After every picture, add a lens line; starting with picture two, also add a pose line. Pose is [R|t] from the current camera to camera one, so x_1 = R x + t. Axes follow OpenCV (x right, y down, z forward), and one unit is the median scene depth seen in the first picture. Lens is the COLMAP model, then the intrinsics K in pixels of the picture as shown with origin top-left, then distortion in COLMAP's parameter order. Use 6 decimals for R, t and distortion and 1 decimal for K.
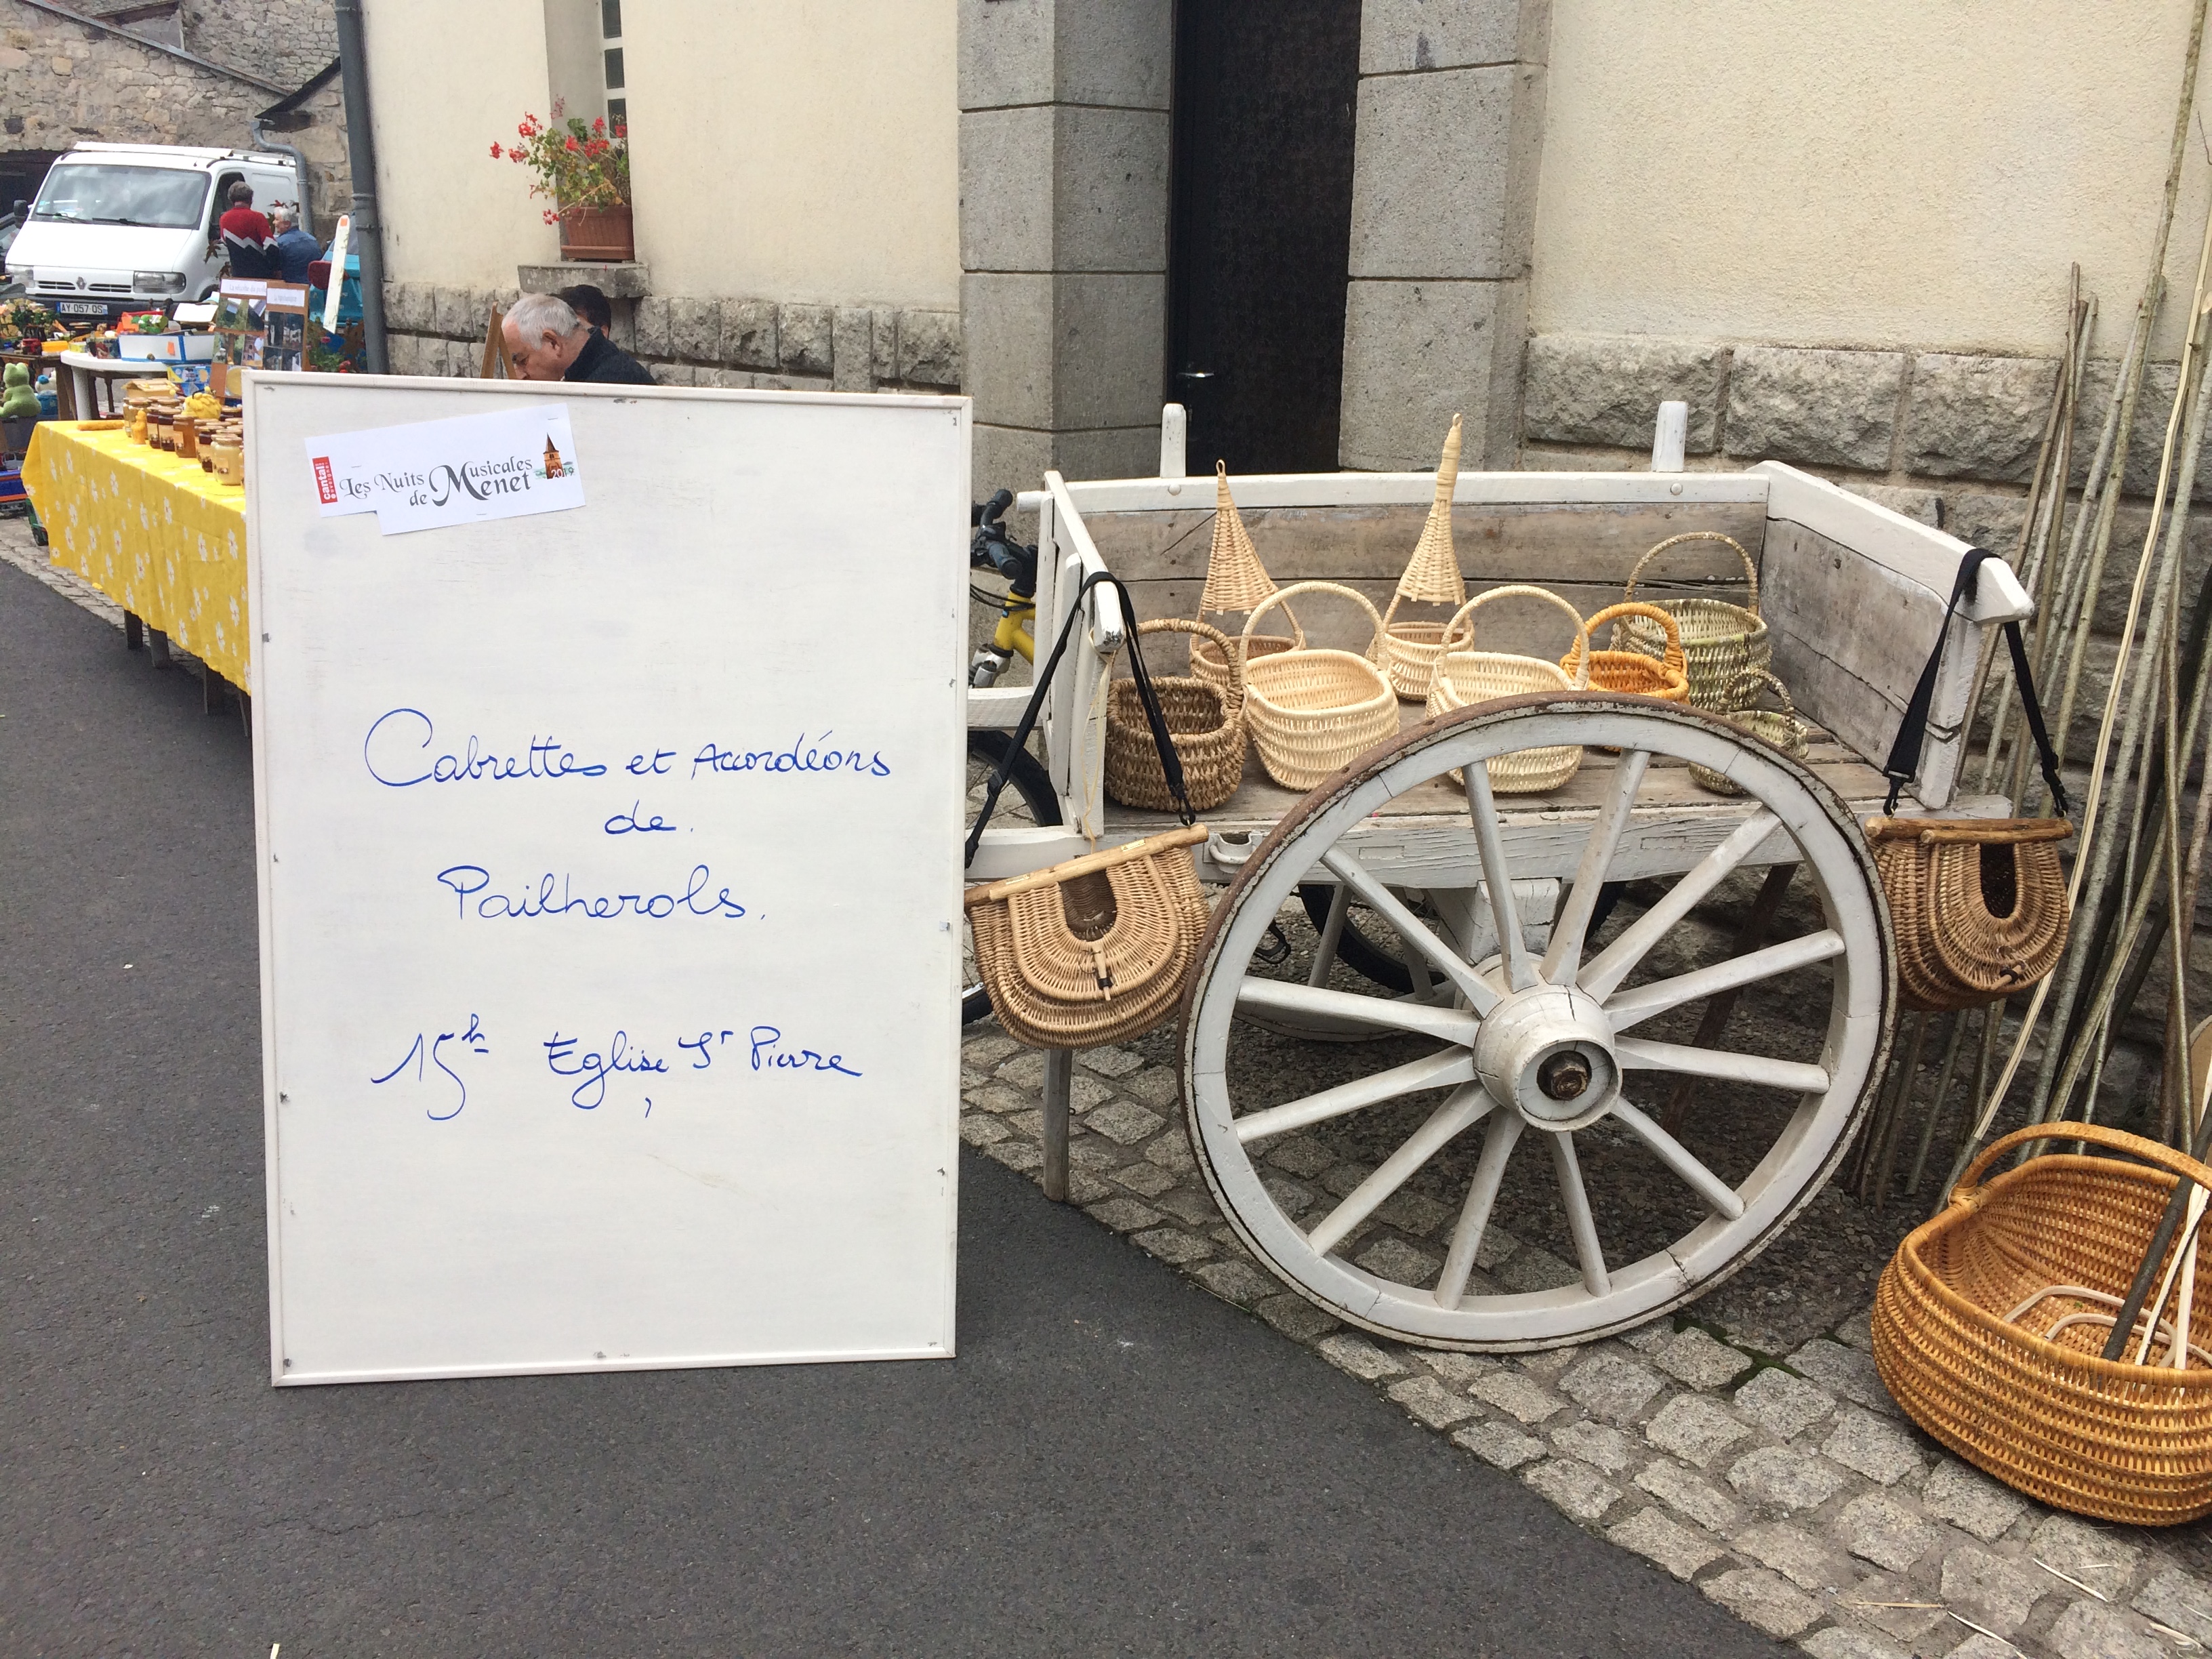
lens RADIAL K [[1884.2, 0, 1103.2], [0, 1884.2, 802.1], [0, 0, 1]] dist [0.088467, -0.122032]
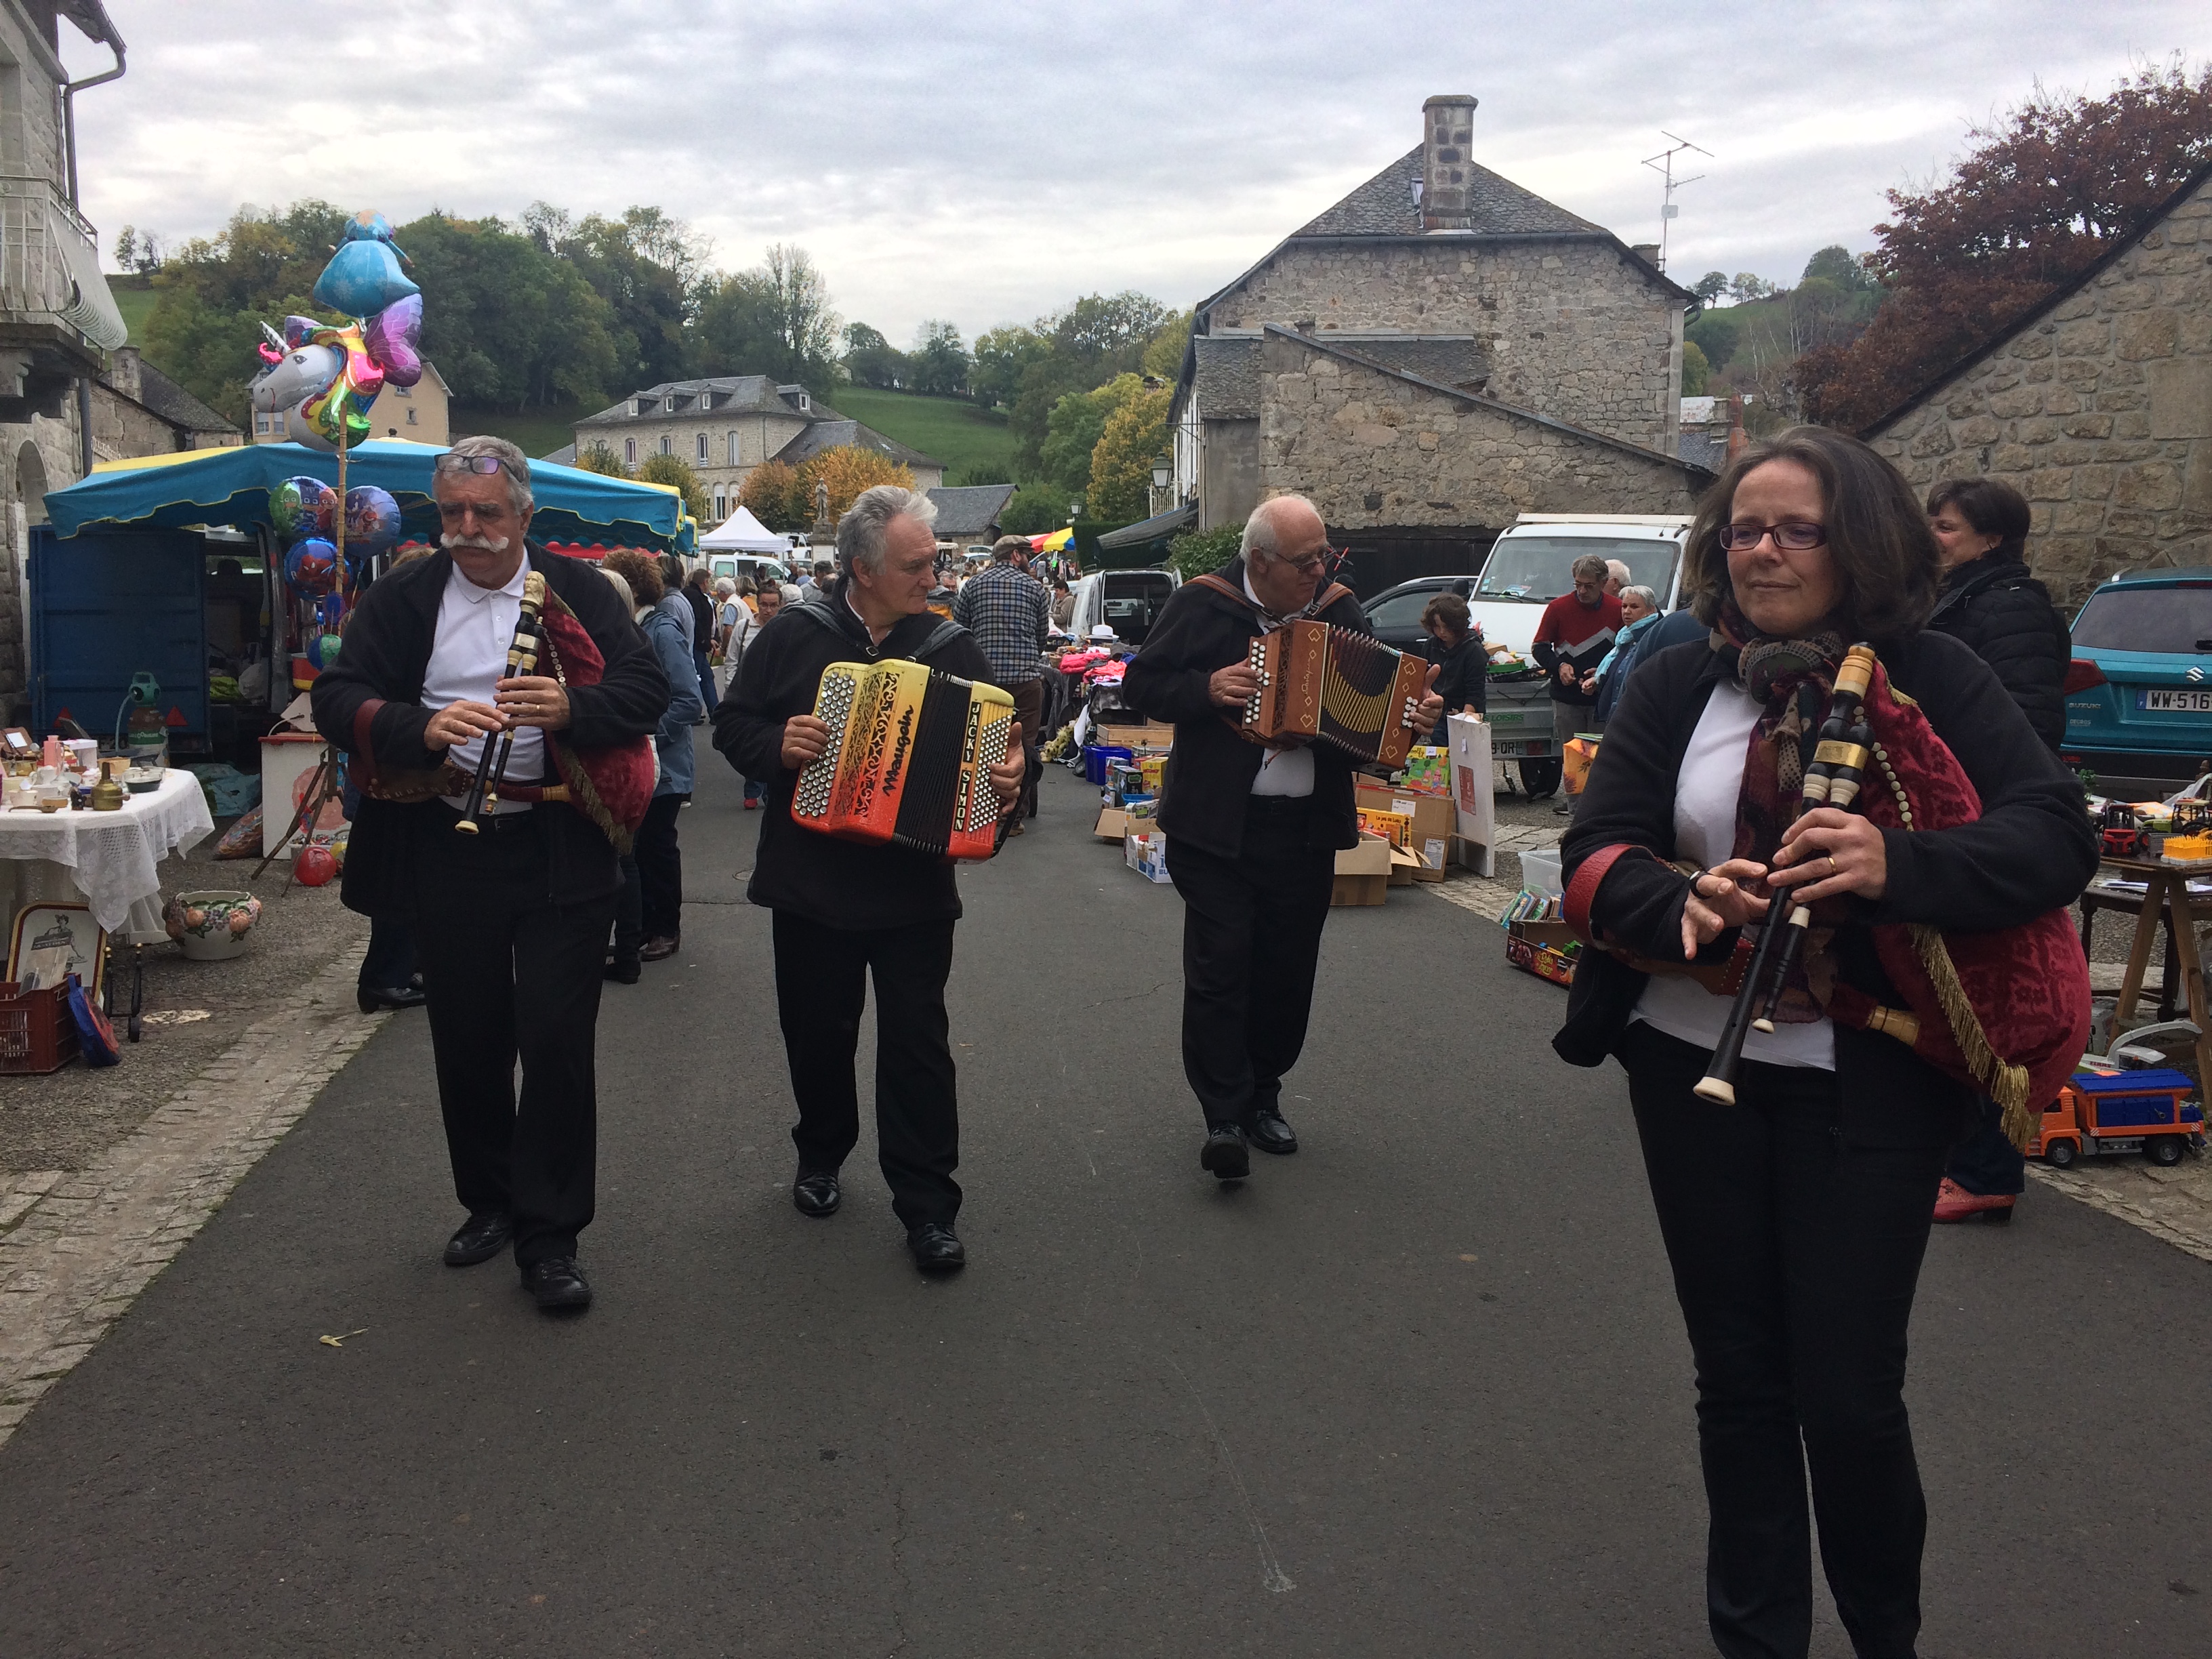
lens RADIAL K [[1863.5, 0, 1143.8], [0, 1863.5, 838.7], [0, 0, 1]] dist [0.089007, -0.137720]
pose [[0.874231, 0.055555, -0.482321, -1.802805], [-0.131515, 0.983388, -0.125110, -0.442906], [0.467358, 0.172807, 0.867014, 1.305611]]
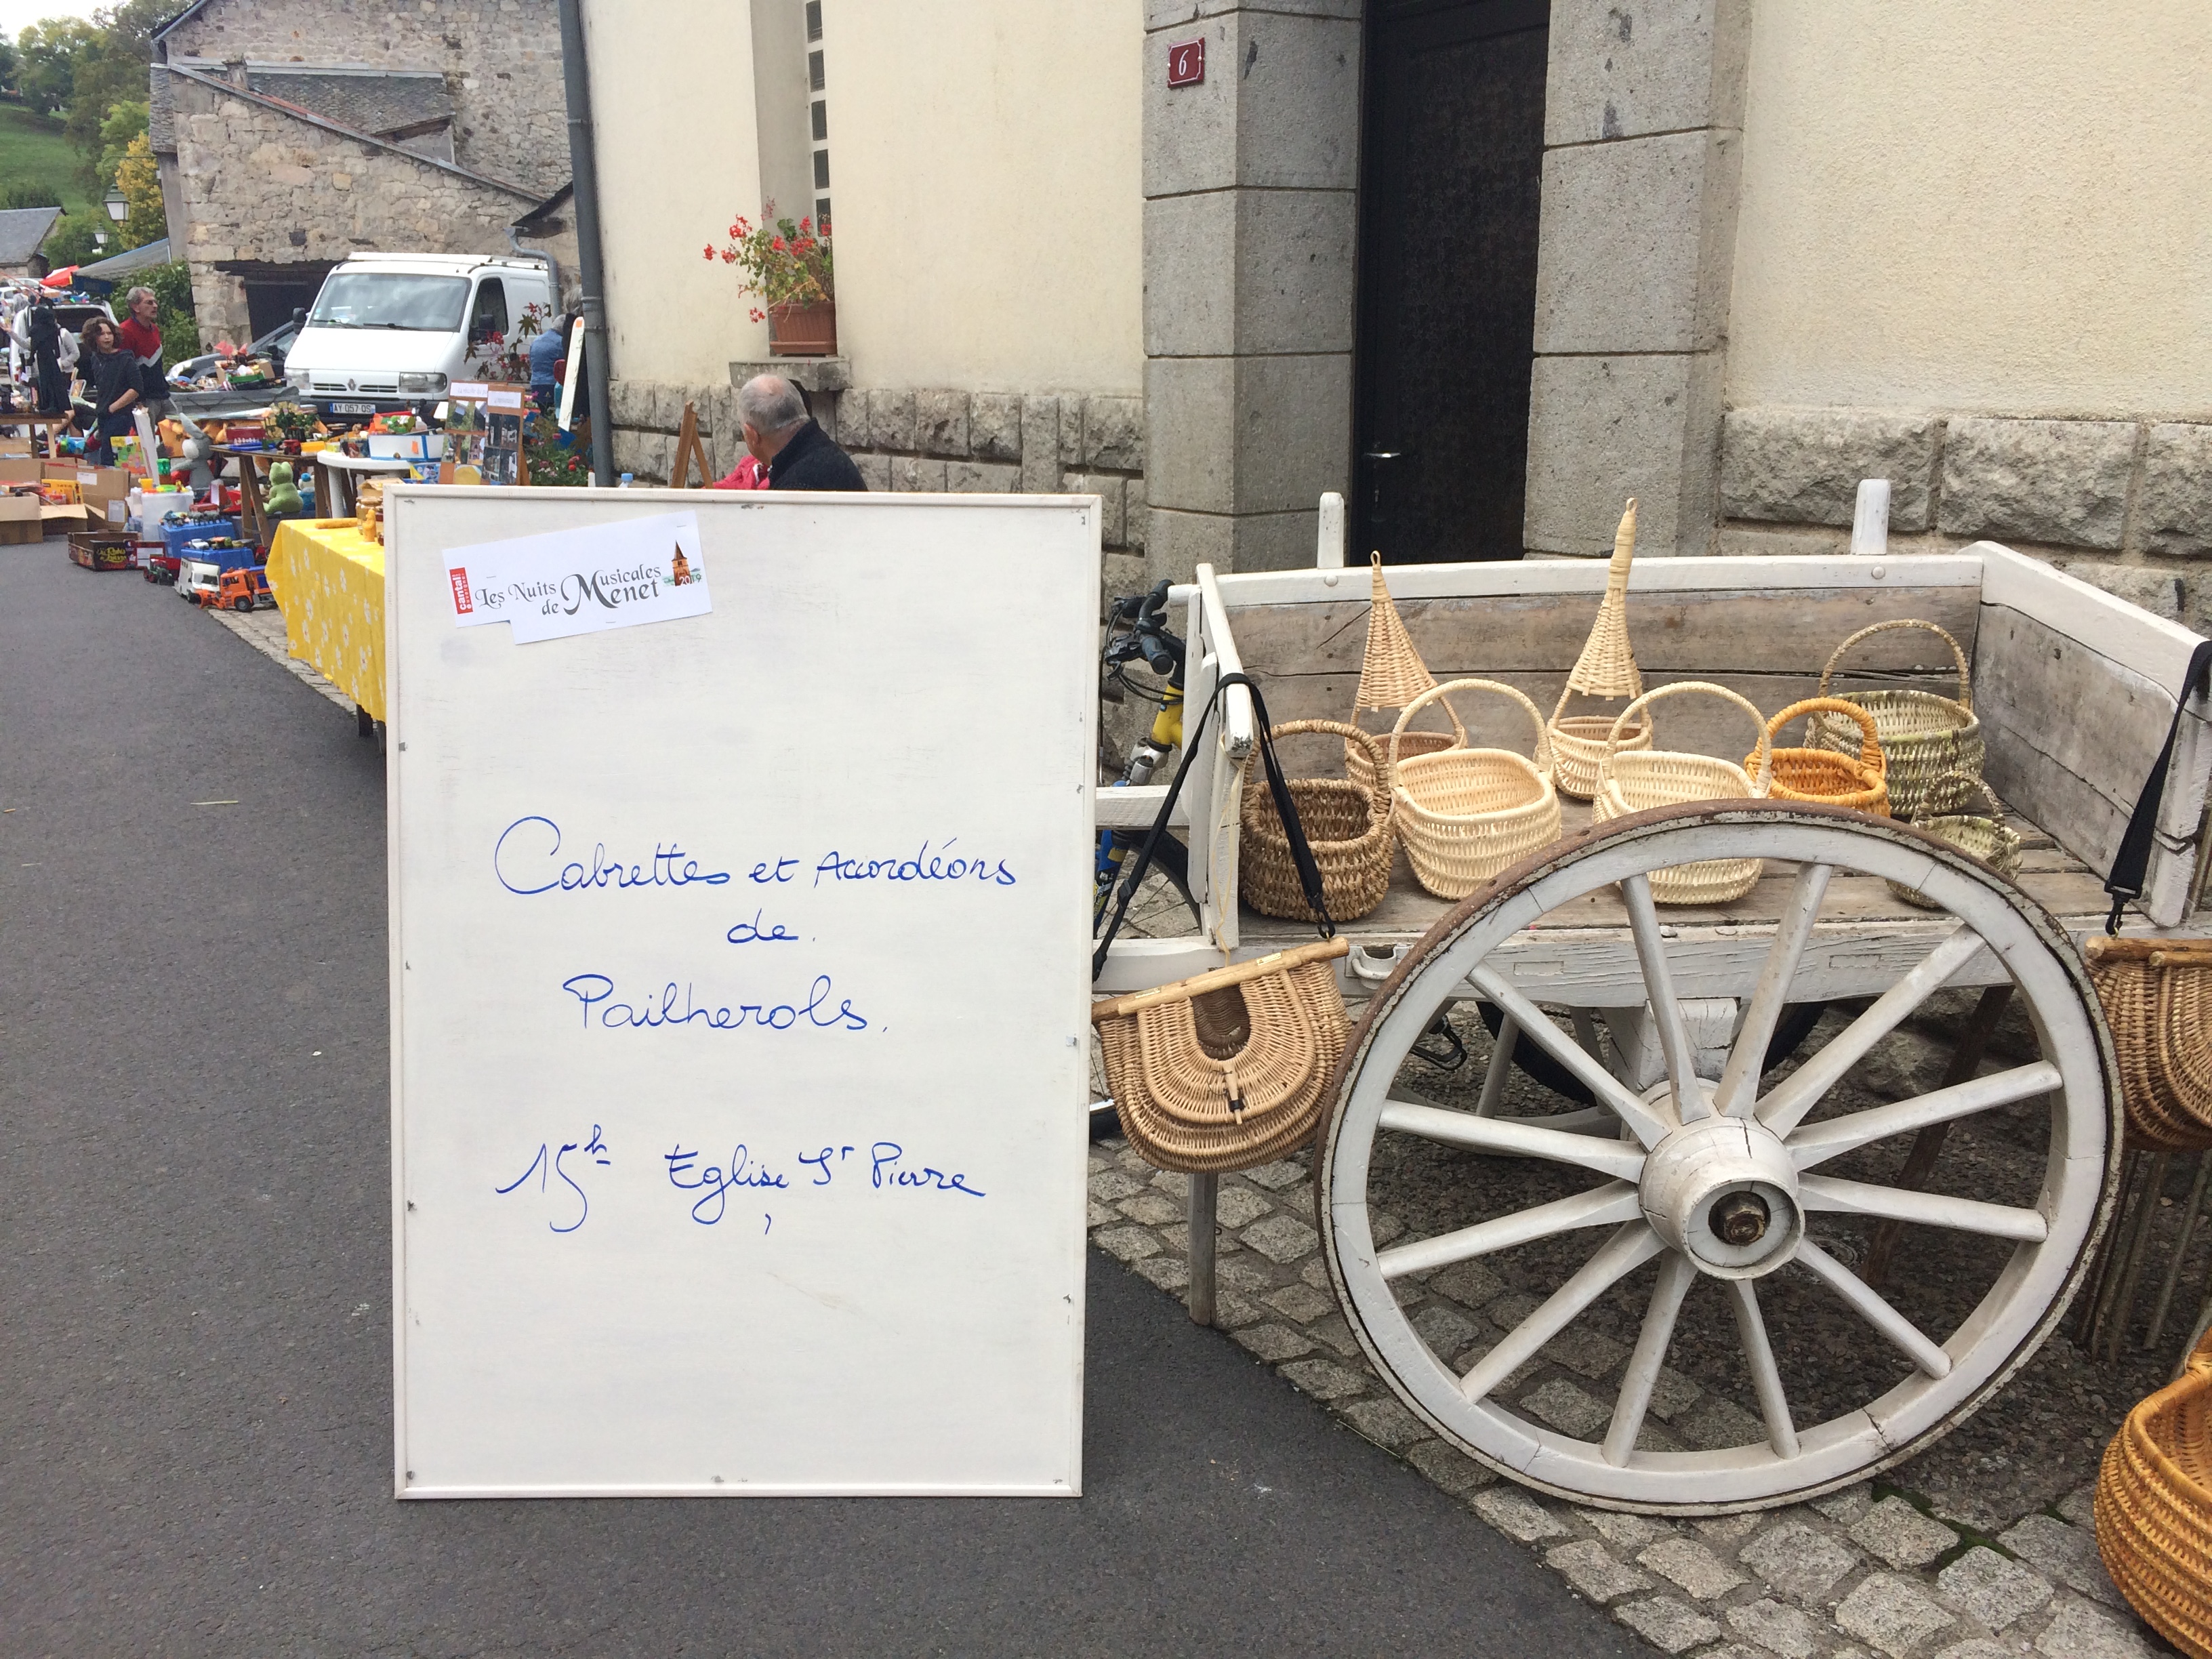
lens RADIAL K [[1879.9, 0, 1106.9], [0, 1879.9, 807.2], [0, 0, 1]] dist [0.091825, -0.132762]
pose [[0.993225, 0.001711, -0.116197, 0.038674], [-0.005710, 0.999402, -0.034097, -0.017780], [0.116070, 0.034529, 0.992641, 0.038421]]
